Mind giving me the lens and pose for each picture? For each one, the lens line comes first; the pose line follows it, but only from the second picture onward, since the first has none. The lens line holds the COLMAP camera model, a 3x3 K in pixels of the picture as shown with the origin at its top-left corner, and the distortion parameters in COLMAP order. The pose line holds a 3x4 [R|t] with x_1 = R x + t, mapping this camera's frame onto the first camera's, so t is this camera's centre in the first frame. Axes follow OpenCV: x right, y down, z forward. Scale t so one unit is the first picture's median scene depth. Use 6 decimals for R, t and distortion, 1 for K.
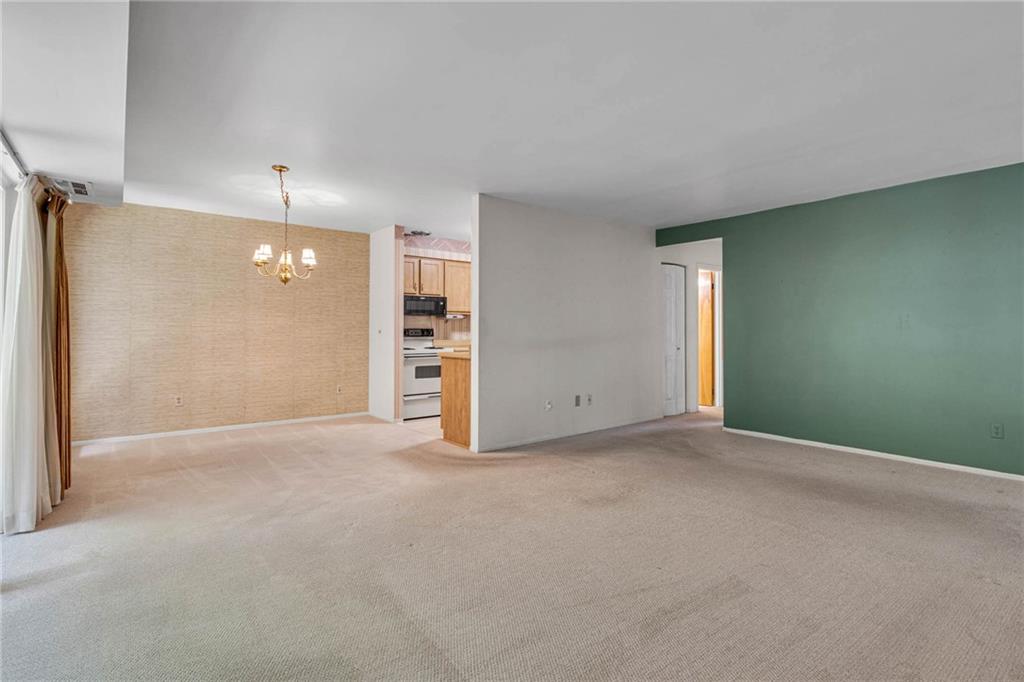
lens RADIAL K [[484.1, 0, 509.7], [0, 484.1, 323.7], [0, 0, 1]] dist [-0.003822, 0.002137]
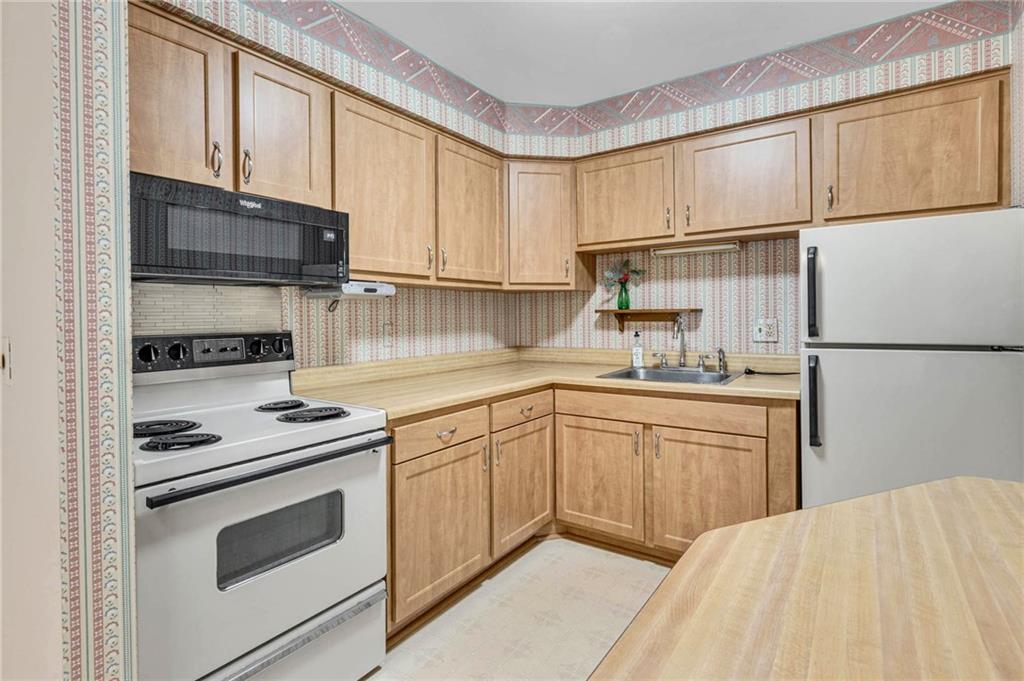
lens RADIAL K [[503.7, 0, 487.2], [0, 503.7, 318.1], [0, 0, 1]] dist [-0.001642, 0.000384]
pose [[0.962948, -0.009067, 0.269533, -0.143458], [0.004199, 0.999818, 0.018632, -0.002910], [-0.269653, -0.016810, 0.962811, 0.775785]]
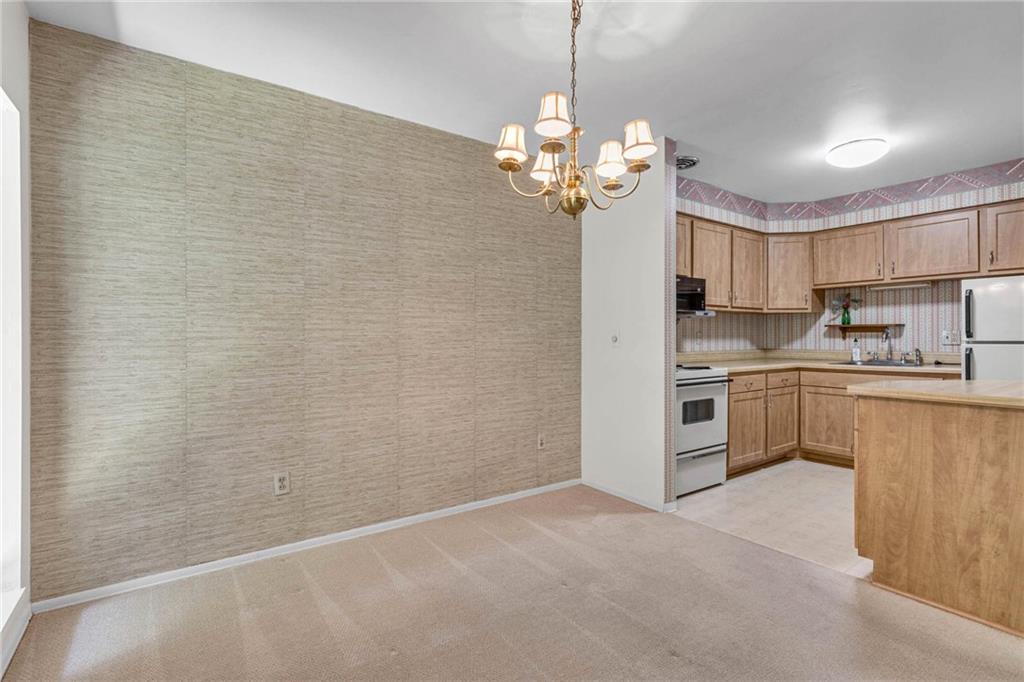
lens RADIAL K [[484.1, 0, 515.0], [0, 484.1, 335.2], [0, 0, 1]] dist [-0.003822, 0.002137]
pose [[0.999378, -0.000634, -0.035264, -0.368609], [0.001093, 0.999915, 0.012995, 0.004477], [0.035253, -0.013026, 0.999294, 0.447059]]
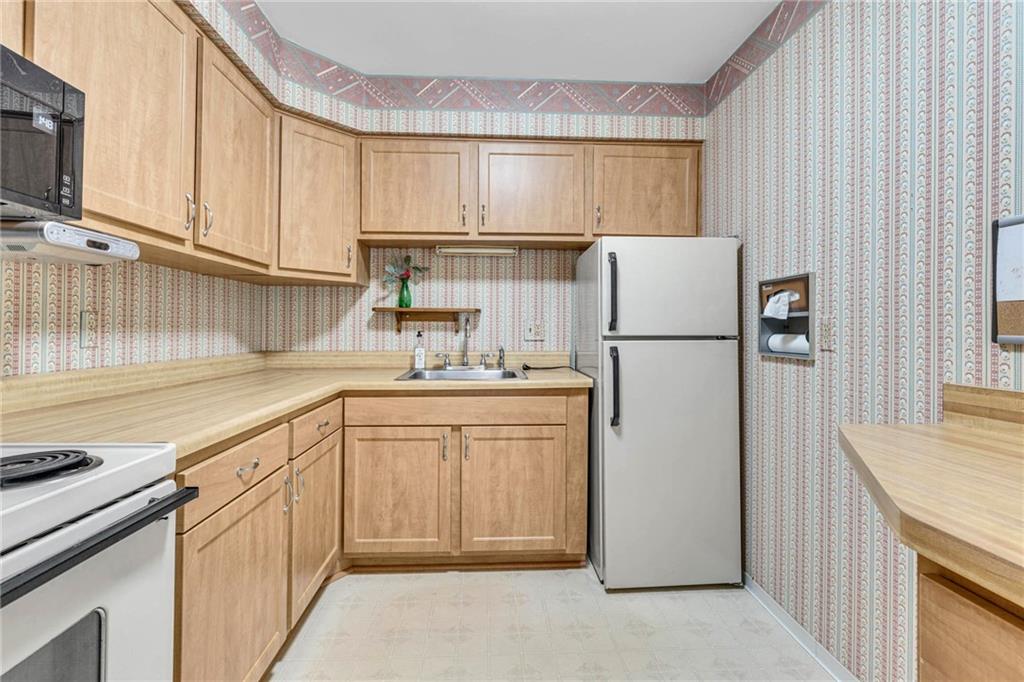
lens RADIAL K [[484.1, 0, 505.4], [0, 484.1, 325.2], [0, 0, 1]] dist [-0.003822, 0.002137]
pose [[0.576949, 0.011941, 0.816693, -0.190360], [-0.017864, 0.999838, -0.001999, 0.013567], [-0.816585, -0.013436, 0.577069, 0.884363]]
